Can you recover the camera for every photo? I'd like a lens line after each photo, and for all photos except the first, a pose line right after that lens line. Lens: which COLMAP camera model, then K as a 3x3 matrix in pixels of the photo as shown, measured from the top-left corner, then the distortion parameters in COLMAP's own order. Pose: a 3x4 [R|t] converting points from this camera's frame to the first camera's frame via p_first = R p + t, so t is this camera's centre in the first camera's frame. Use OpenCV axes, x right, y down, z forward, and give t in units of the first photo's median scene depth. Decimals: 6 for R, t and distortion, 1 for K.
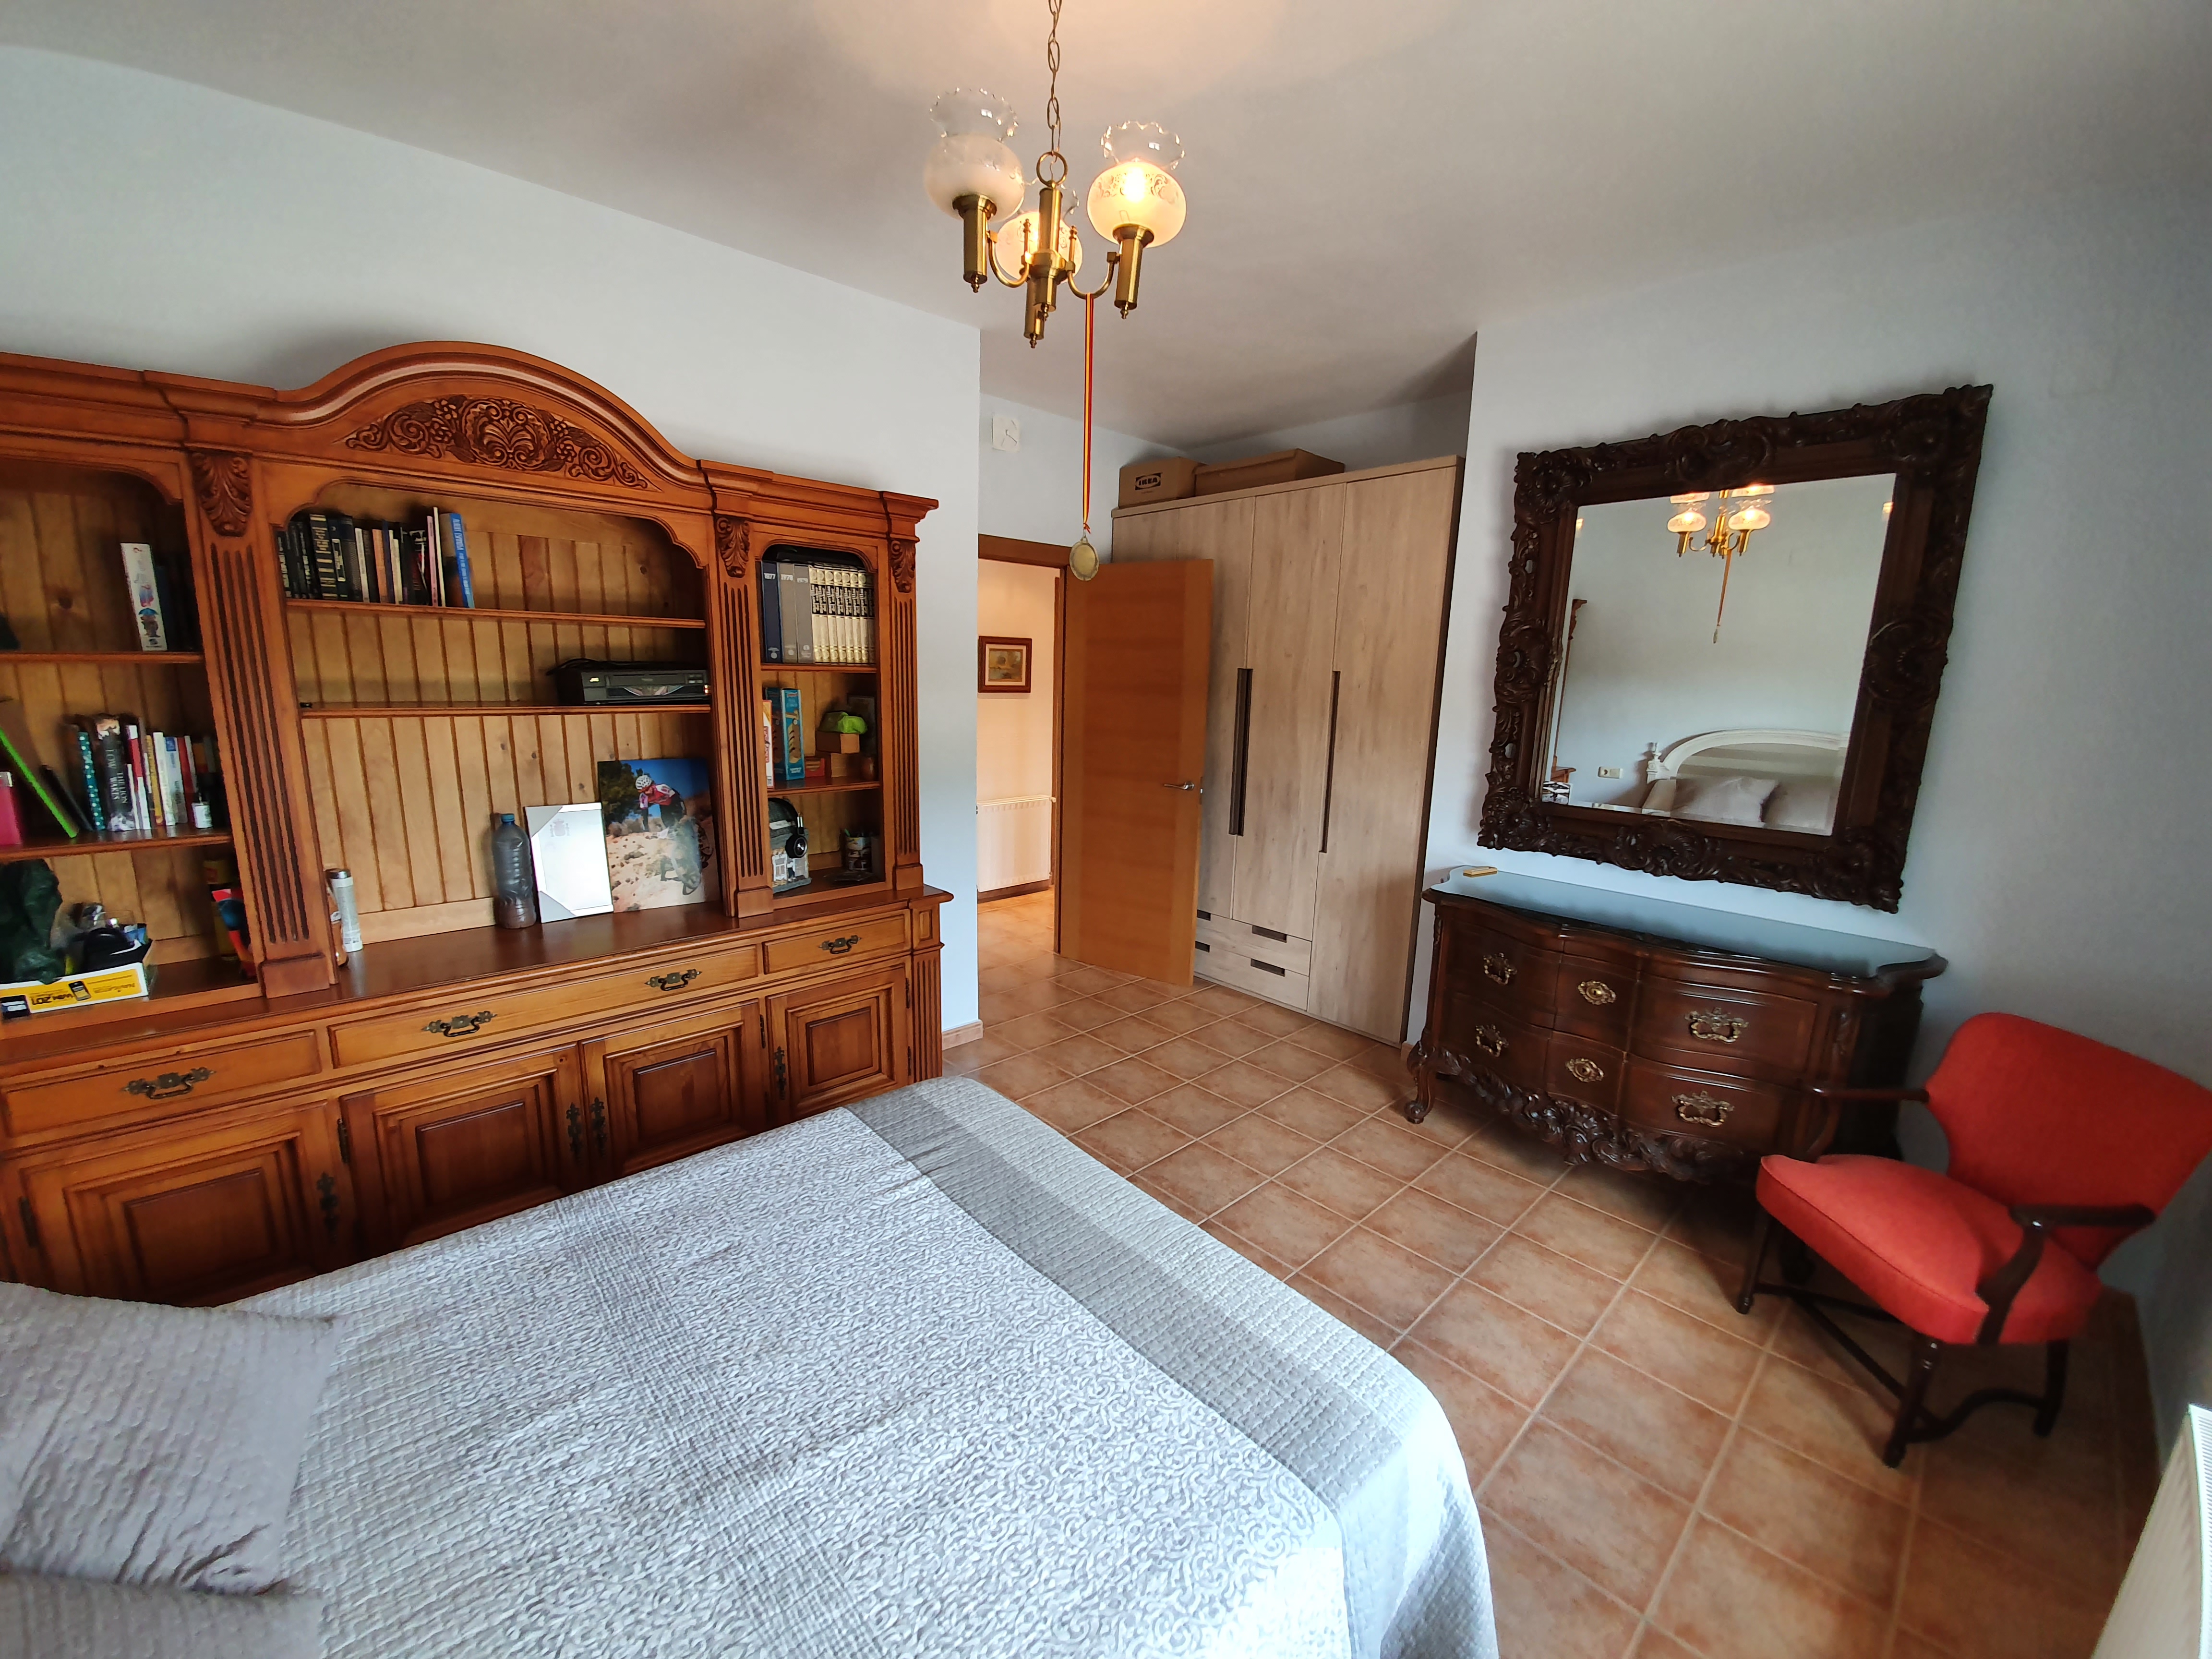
lens RADIAL K [[879.3, 0, 1097.6], [0, 879.3, 848.9], [0, 0, 1]] dist [0.010747, -0.014051]
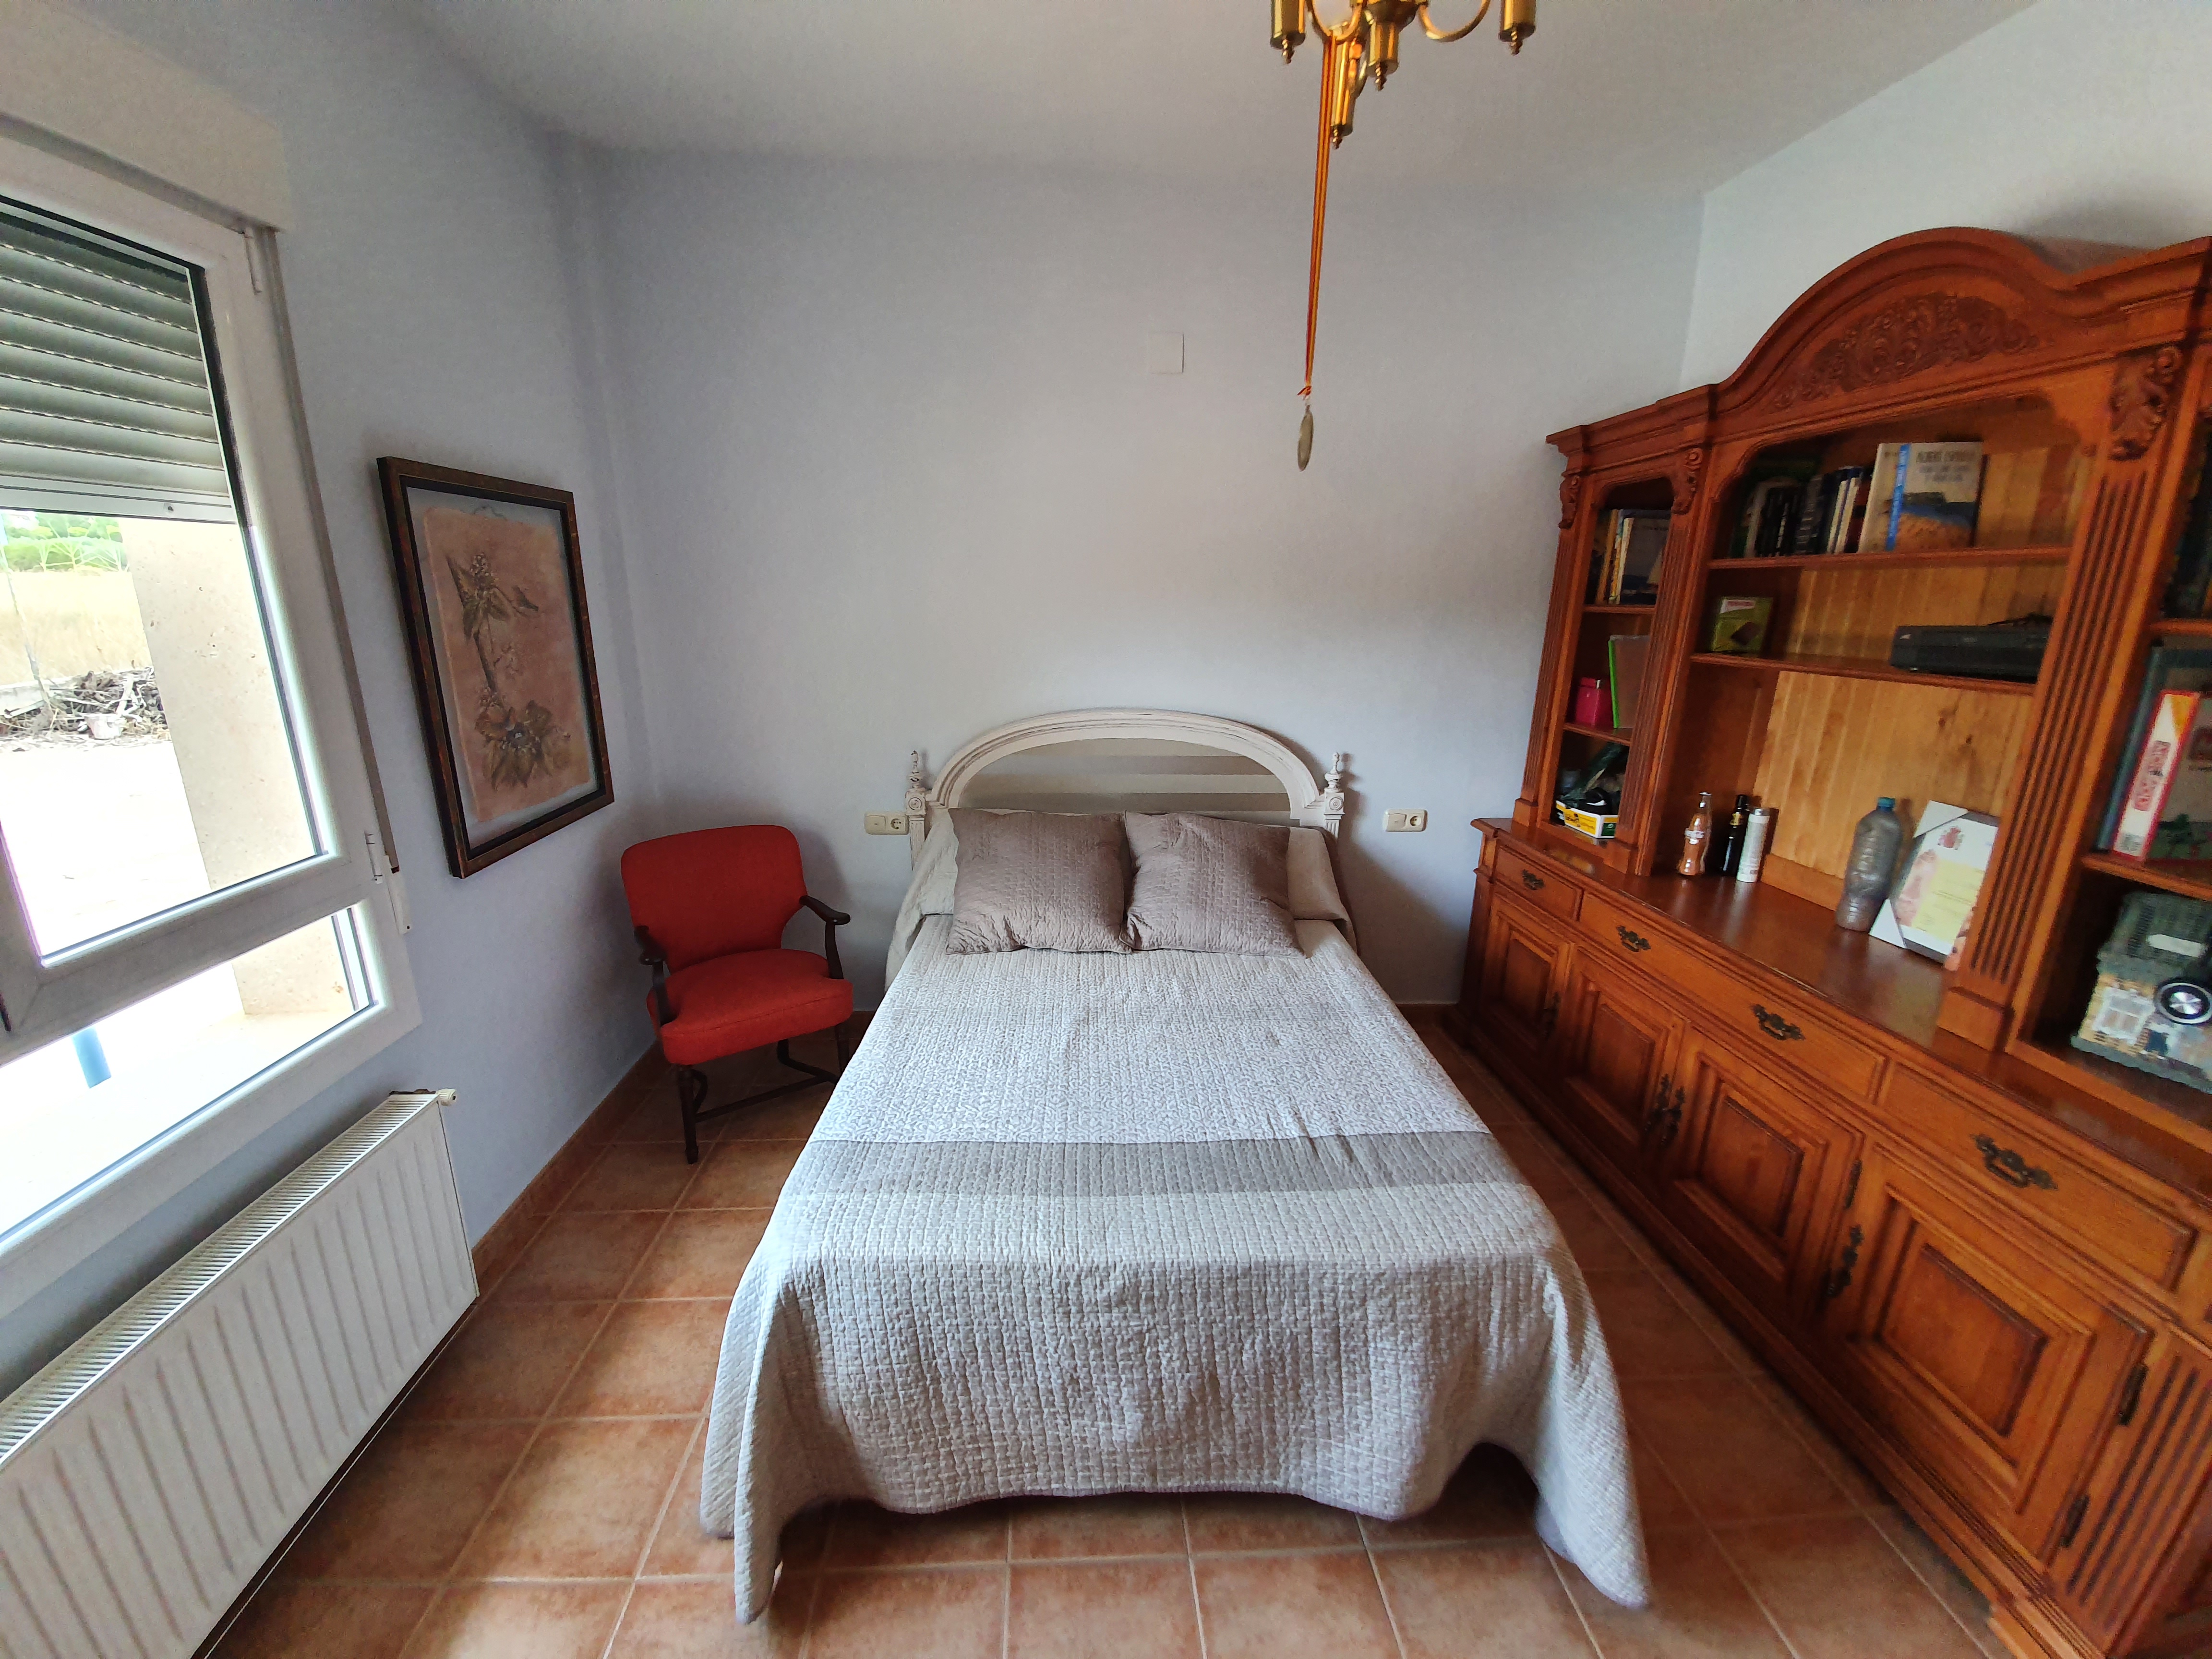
lens RADIAL K [[874.3, 0, 1094.9], [0, 874.3, 846.3], [0, 0, 1]] dist [0.012020, -0.014109]
pose [[-0.640800, 0.179645, -0.746393, 0.635220], [-0.182902, 0.908516, 0.375693, -0.243987], [0.745601, 0.377261, -0.549320, 1.275485]]
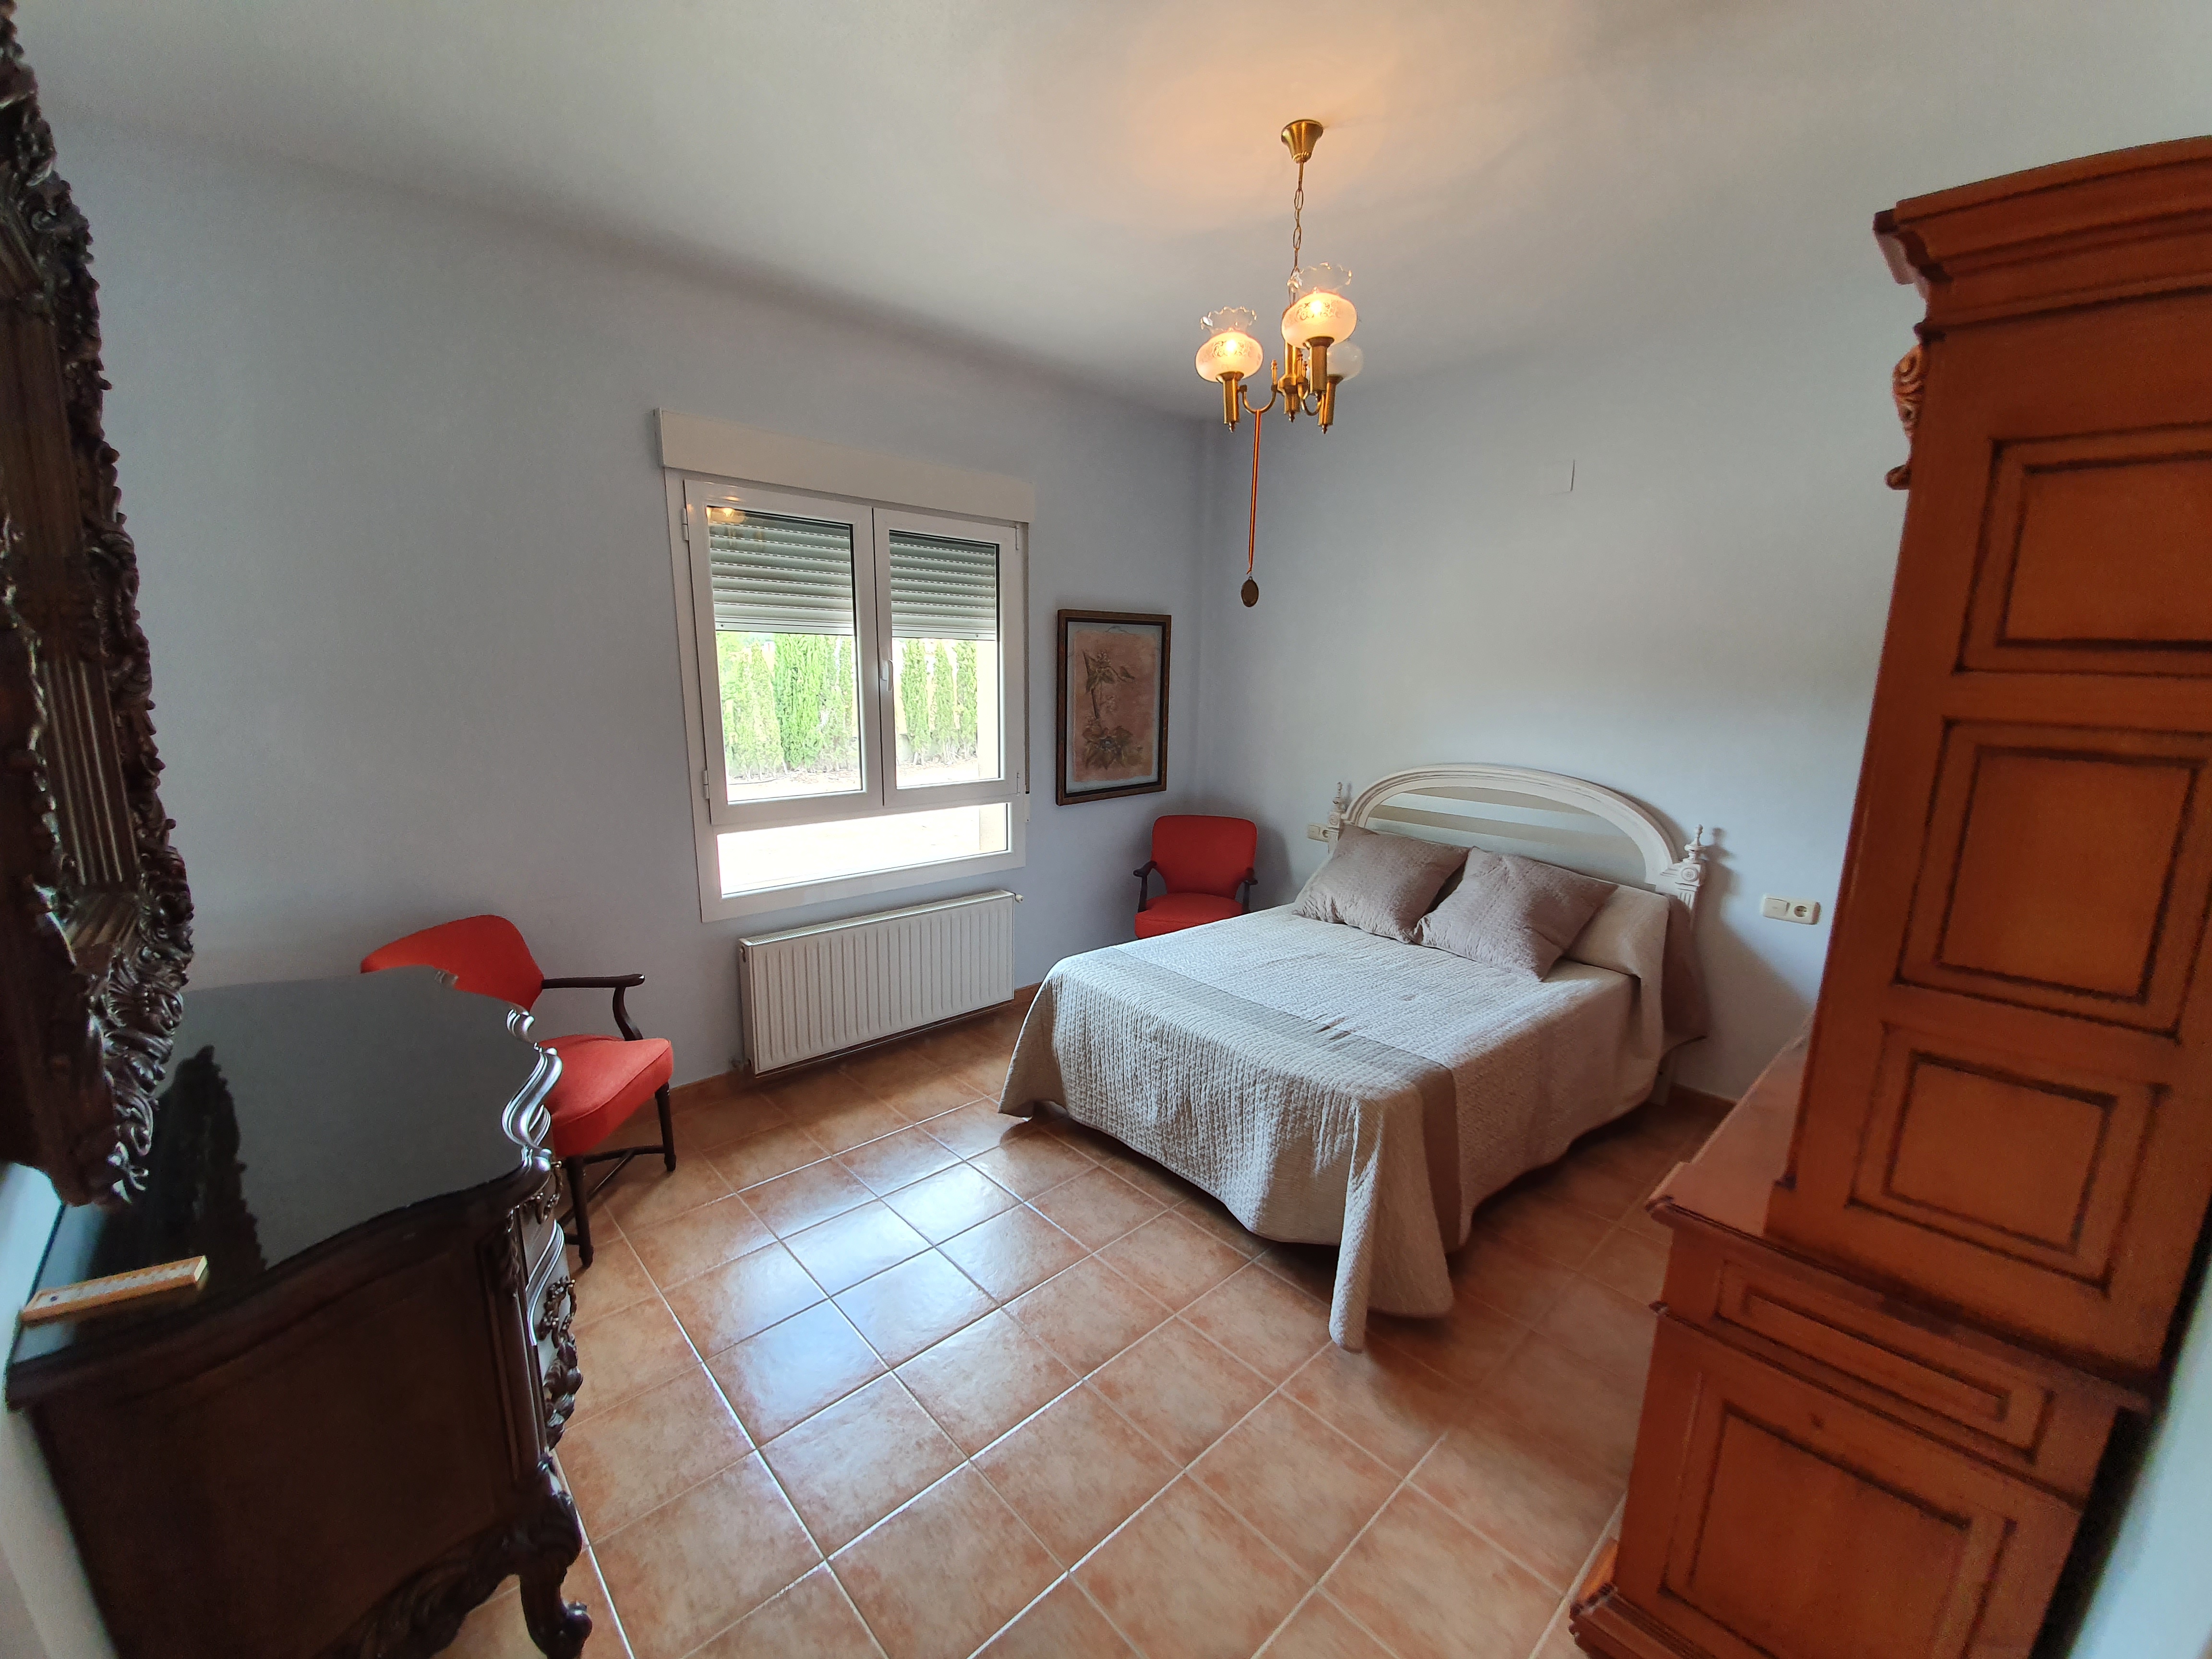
lens RADIAL K [[879.3, 0, 1097.6], [0, 879.3, 848.9], [0, 0, 1]] dist [0.010747, -0.014051]
pose [[-0.999250, -0.038502, -0.004233, 0.205133], [-0.036994, 0.916245, 0.398907, -0.471855], [-0.011481, 0.398764, -0.916982, 2.292397]]
